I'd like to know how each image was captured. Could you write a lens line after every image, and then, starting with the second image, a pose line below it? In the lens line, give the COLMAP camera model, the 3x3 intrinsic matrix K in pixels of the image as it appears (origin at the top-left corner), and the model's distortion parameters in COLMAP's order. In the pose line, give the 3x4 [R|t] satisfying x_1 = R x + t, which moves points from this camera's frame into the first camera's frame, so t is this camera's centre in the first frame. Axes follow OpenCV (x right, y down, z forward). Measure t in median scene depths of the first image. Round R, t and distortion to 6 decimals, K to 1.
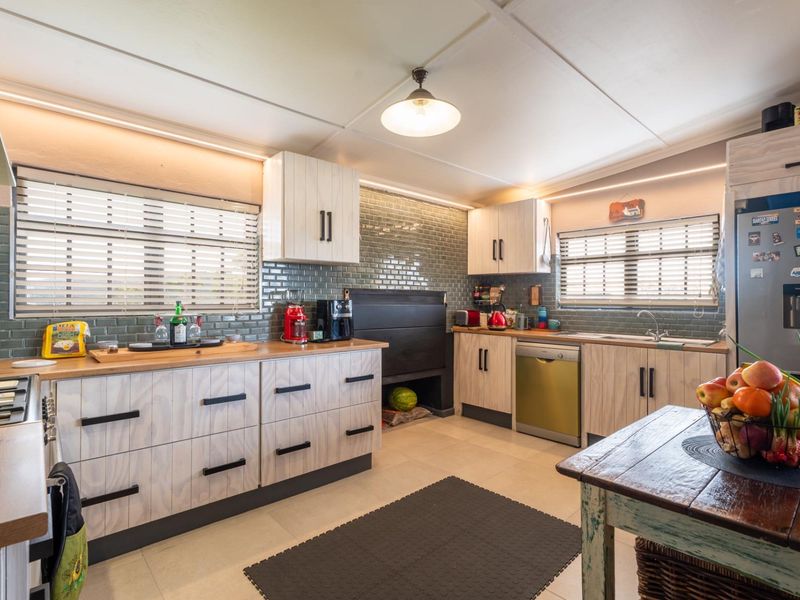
lens RADIAL K [[403.2, 0, 397.6], [0, 403.2, 300.9], [0, 0, 1]] dist [0.005753, 0.000229]
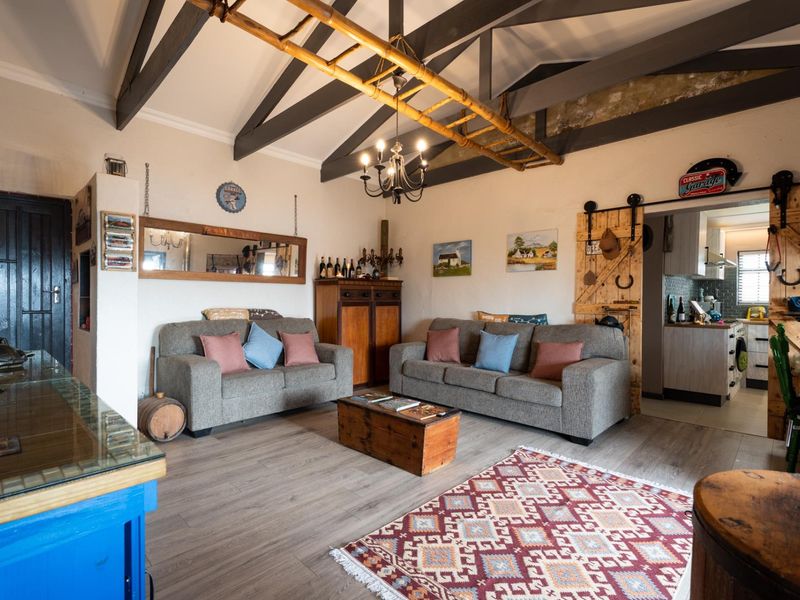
lens RADIAL K [[403.2, 0, 397.6], [0, 403.2, 300.9], [0, 0, 1]] dist [0.005753, 0.000229]
pose [[0.077532, 0.004487, -0.996980, 1.252983], [0.001347, 0.999988, 0.004605, -0.001839], [0.996989, -0.001700, 0.077525, -1.177559]]
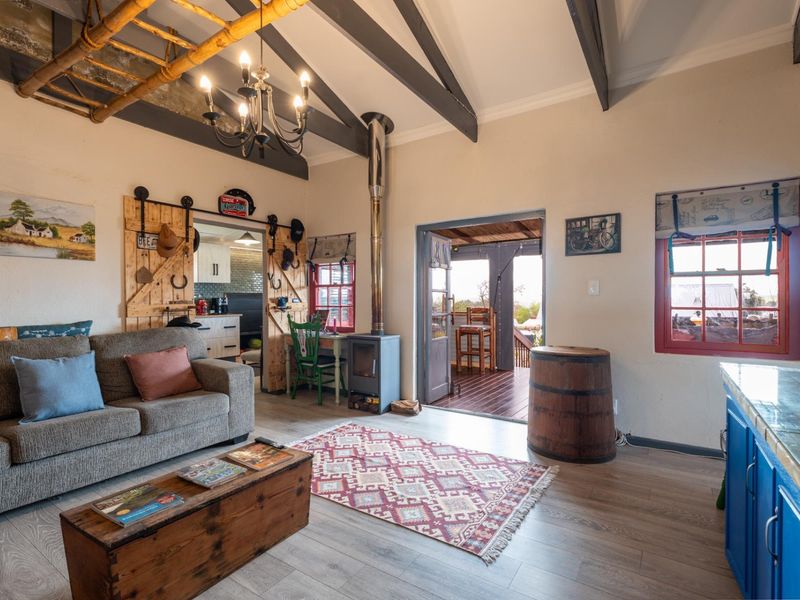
lens RADIAL K [[396.7, 0, 405.1], [0, 396.7, 300.9], [0, 0, 1]] dist [0.000920, -0.000365]
pose [[0.964717, -0.009622, 0.263113, 0.325469], [0.006618, 0.999902, 0.012304, -0.006564], [-0.263206, -0.010128, 0.964687, -1.785860]]
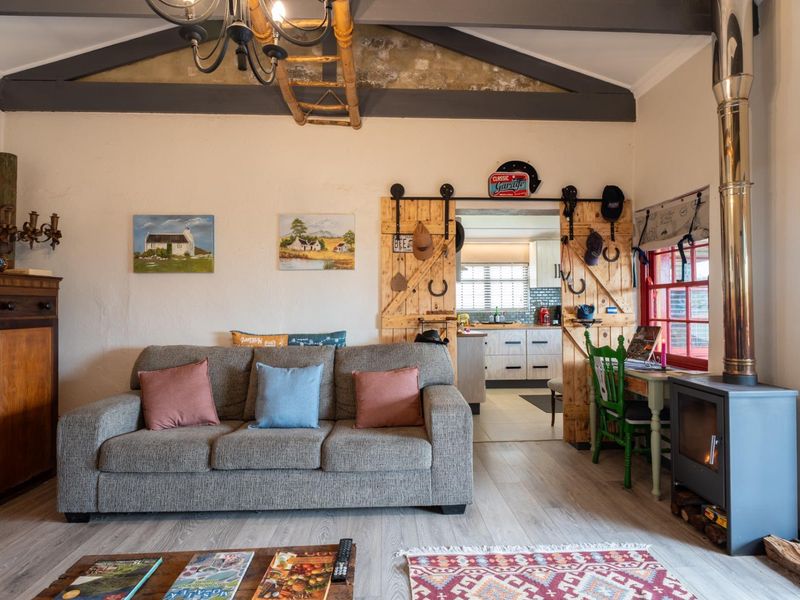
lens RADIAL K [[438.4, 0, 407.5], [0, 438.4, 300.6], [0, 0, 1]] dist [-0.003390, -0.000207]
pose [[0.782918, -0.017628, -0.621875, 0.644176], [0.012860, 0.999843, -0.012153, -0.009614], [0.621991, 0.001518, 0.783023, -1.321446]]
